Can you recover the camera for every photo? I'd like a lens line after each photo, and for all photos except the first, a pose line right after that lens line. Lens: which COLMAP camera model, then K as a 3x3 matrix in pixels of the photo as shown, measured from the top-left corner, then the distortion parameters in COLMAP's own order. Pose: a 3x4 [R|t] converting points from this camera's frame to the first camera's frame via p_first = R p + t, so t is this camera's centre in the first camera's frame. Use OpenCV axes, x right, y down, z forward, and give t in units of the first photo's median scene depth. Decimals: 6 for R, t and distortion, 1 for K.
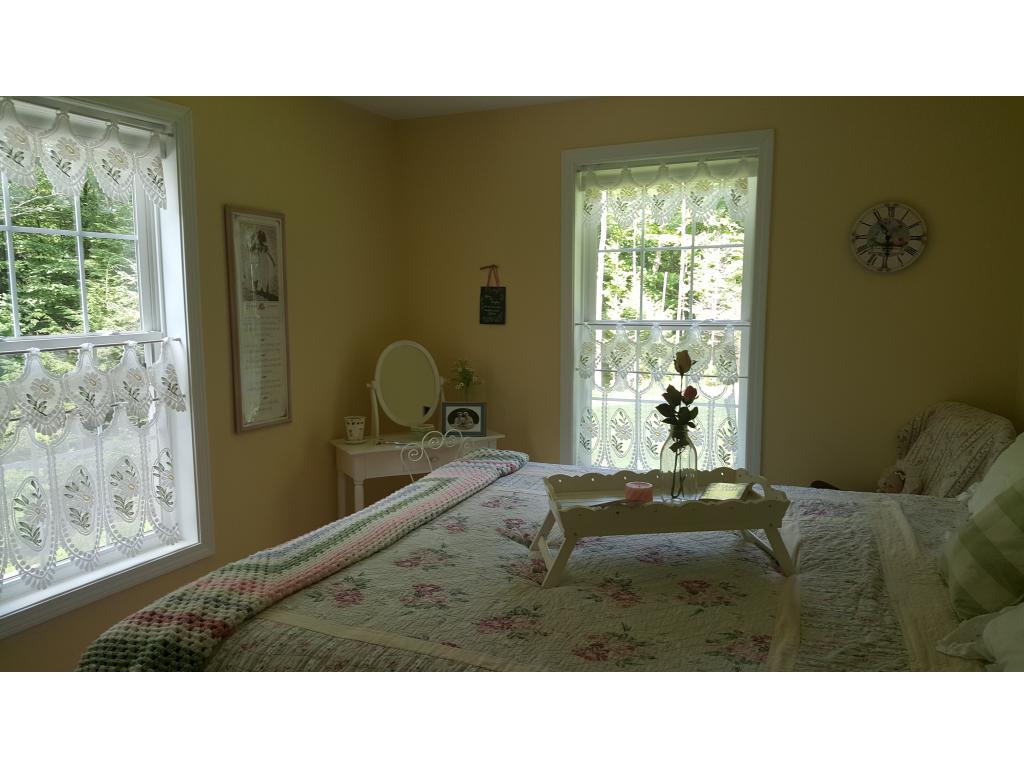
lens RADIAL K [[767.7, 0, 509.5], [0, 767.7, 387.6], [0, 0, 1]] dist [0.056220, -0.046548]
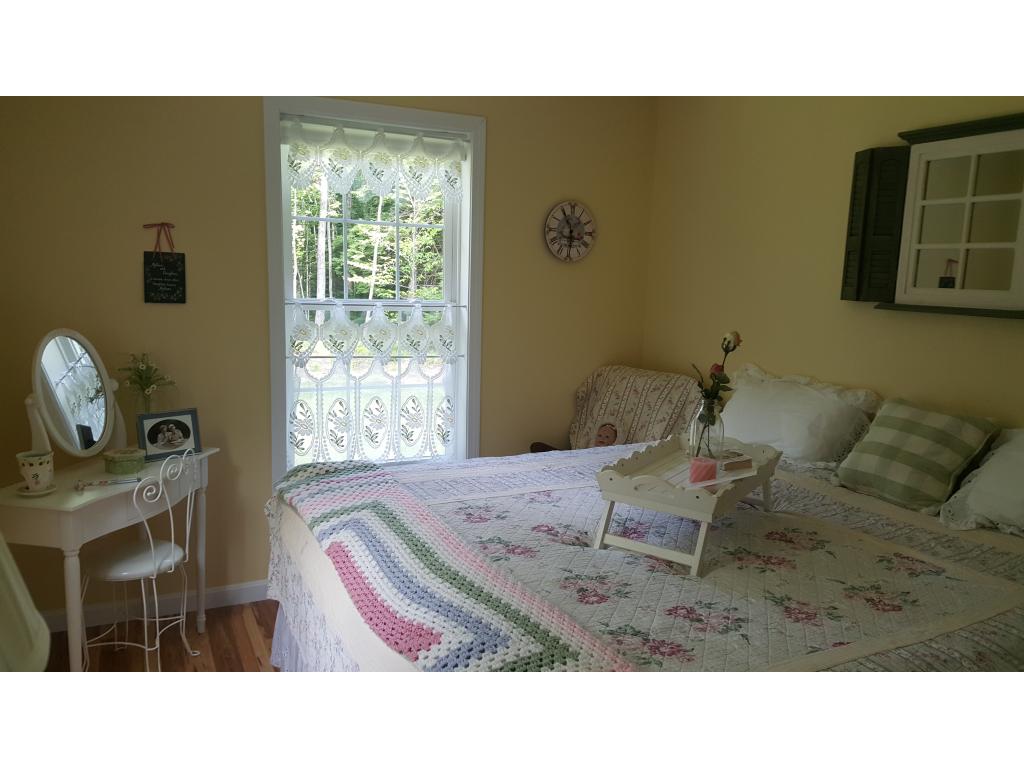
lens RADIAL K [[767.7, 0, 511.0], [0, 767.7, 377.0], [0, 0, 1]] dist [0.056220, -0.046548]
pose [[0.619124, -0.075501, 0.781656, -0.500179], [0.061959, 0.996961, 0.047222, -0.032078], [-0.782845, 0.019194, 0.621920, 0.338418]]
